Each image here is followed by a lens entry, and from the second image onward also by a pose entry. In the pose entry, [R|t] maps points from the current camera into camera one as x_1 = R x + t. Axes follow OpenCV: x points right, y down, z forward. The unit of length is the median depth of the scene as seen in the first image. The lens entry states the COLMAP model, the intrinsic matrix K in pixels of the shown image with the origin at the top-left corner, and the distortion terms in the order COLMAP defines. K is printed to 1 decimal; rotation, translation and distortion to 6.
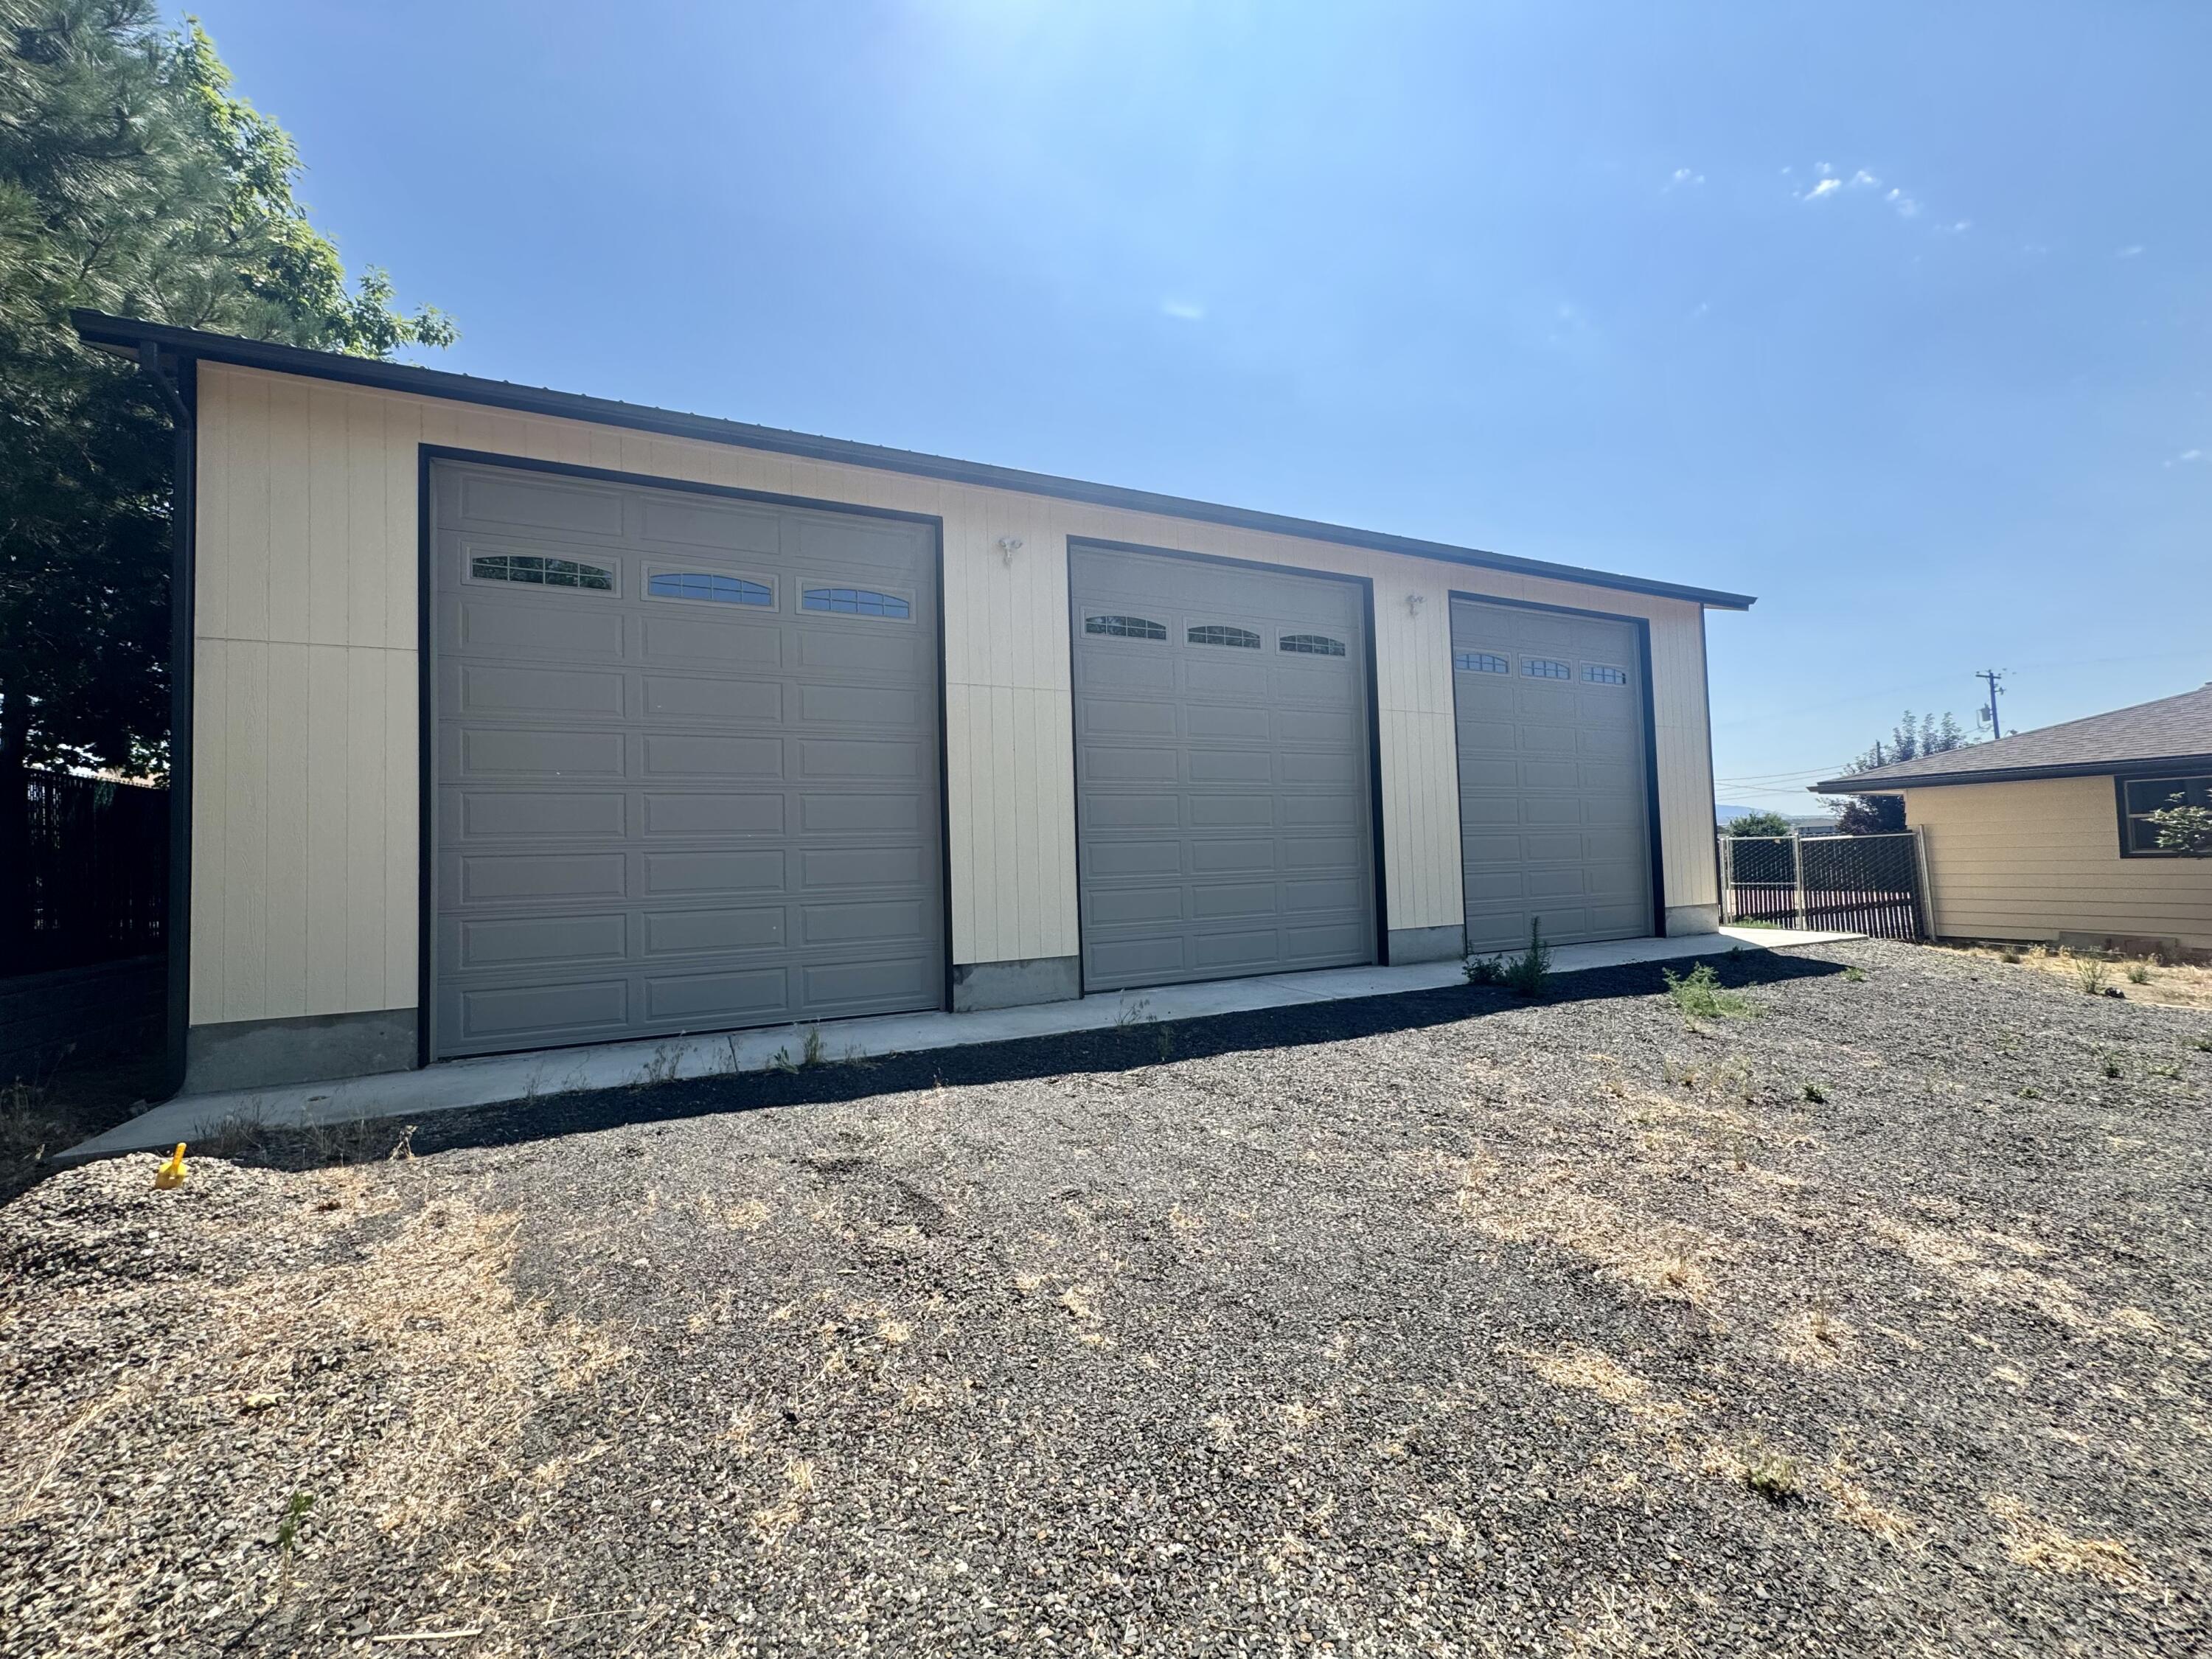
lens RADIAL K [[880.0, 0, 1106.0], [0, 880.0, 829.5], [0, 0, 1]] dist [-0.002270, 0.001161]
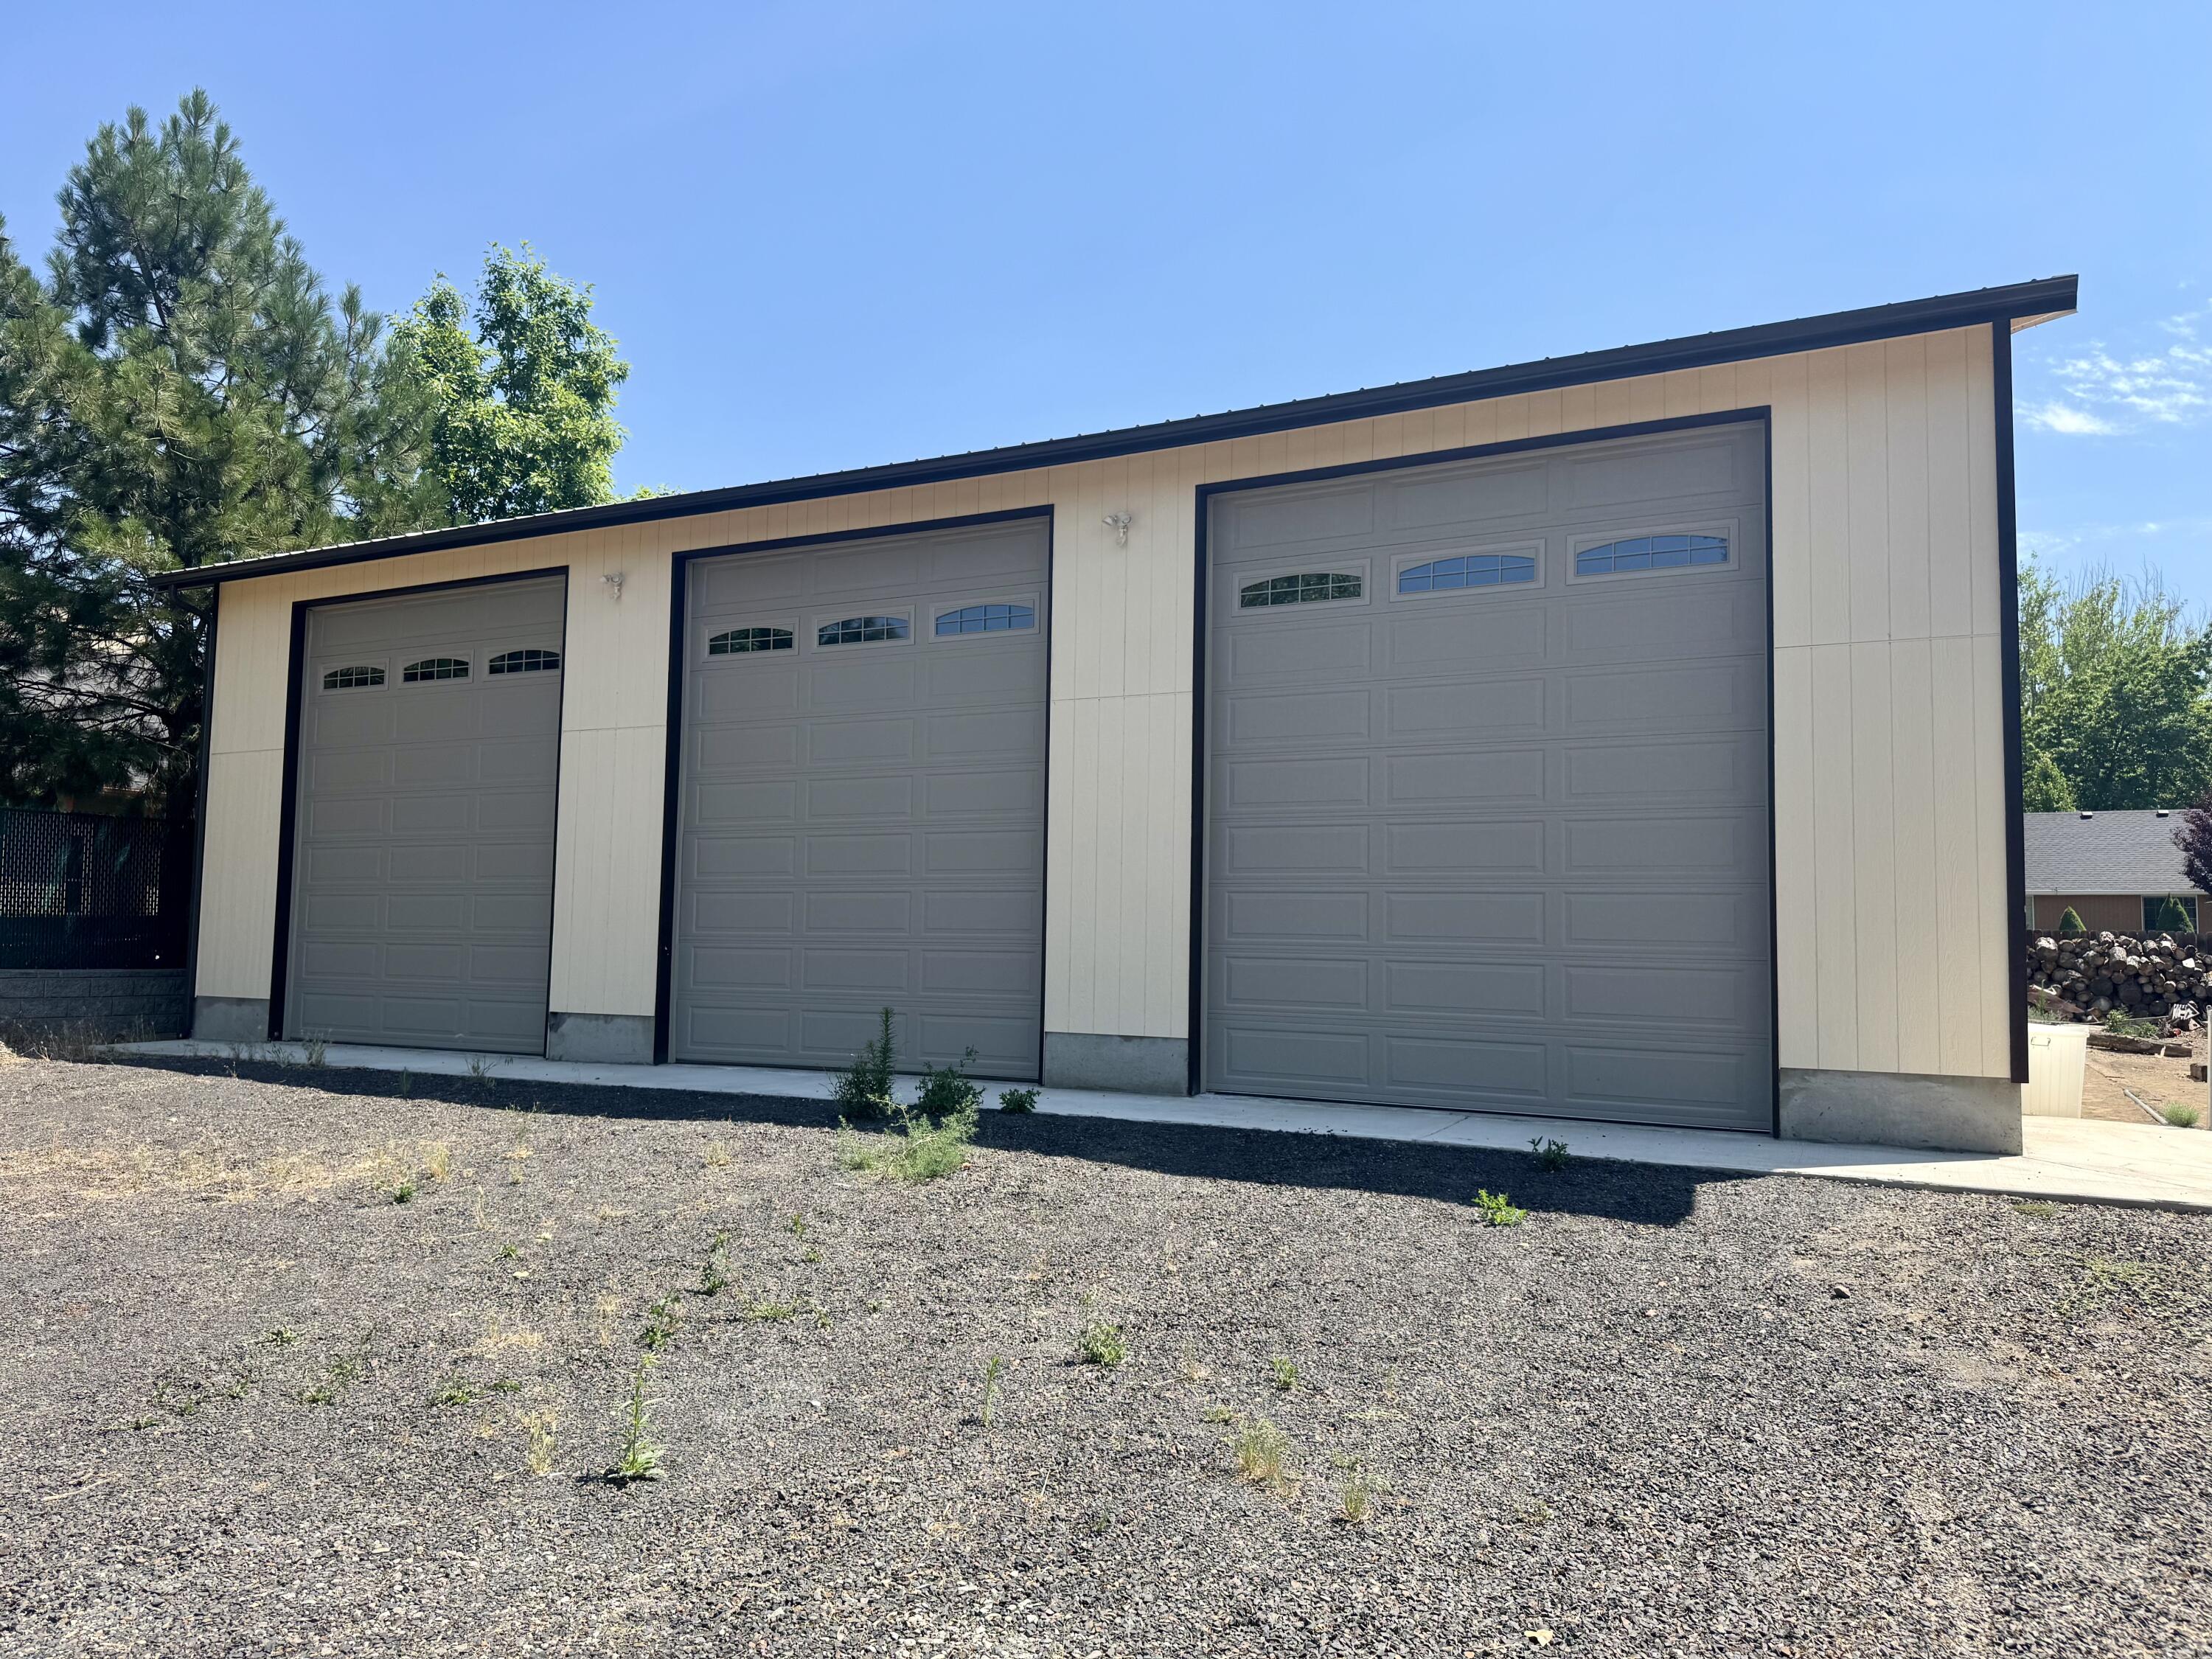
lens RADIAL K [[1105.4, 0, 1106.0], [0, 1105.4, 829.5], [0, 0, 1]] dist [0.021469, -0.000318]
pose [[0.702145, -0.018832, -0.711785, 0.783307], [-0.002187, 0.999588, -0.028603, -0.012050], [0.712031, 0.021640, 0.701815, 0.372295]]
